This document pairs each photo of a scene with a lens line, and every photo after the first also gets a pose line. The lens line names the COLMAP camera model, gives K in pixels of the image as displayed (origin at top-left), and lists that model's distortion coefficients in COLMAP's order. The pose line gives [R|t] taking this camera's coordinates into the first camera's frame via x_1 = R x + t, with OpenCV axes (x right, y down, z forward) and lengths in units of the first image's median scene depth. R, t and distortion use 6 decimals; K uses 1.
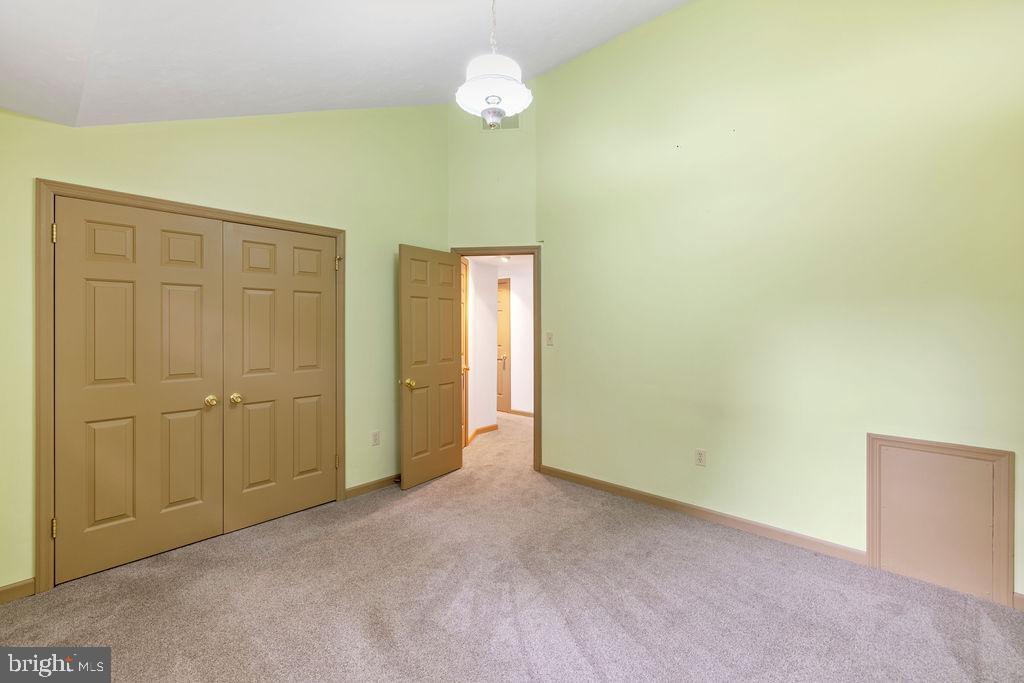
lens RADIAL K [[443.9, 0, 490.0], [0, 443.9, 326.8], [0, 0, 1]] dist [0.003384, -0.000589]
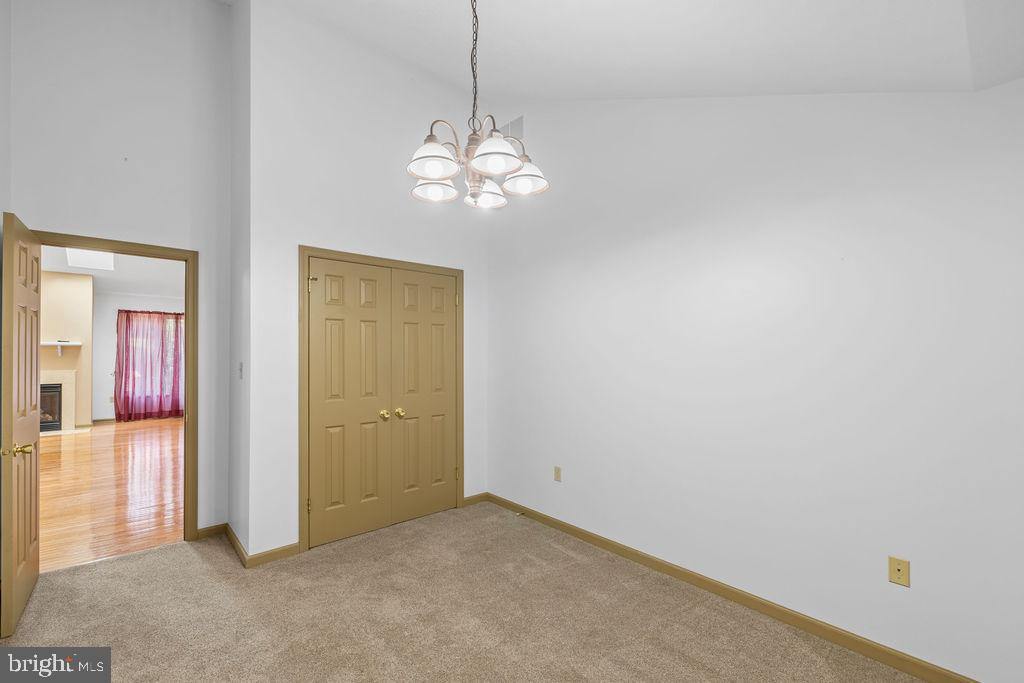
lens RADIAL K [[443.9, 0, 509.3], [0, 443.9, 348.2], [0, 0, 1]] dist [0.003384, -0.000589]
pose [[0.996871, -0.002672, -0.079001, -0.152018], [0.001525, 0.999893, -0.014567, 0.000031], [0.079032, 0.014401, 0.996768, -0.159647]]
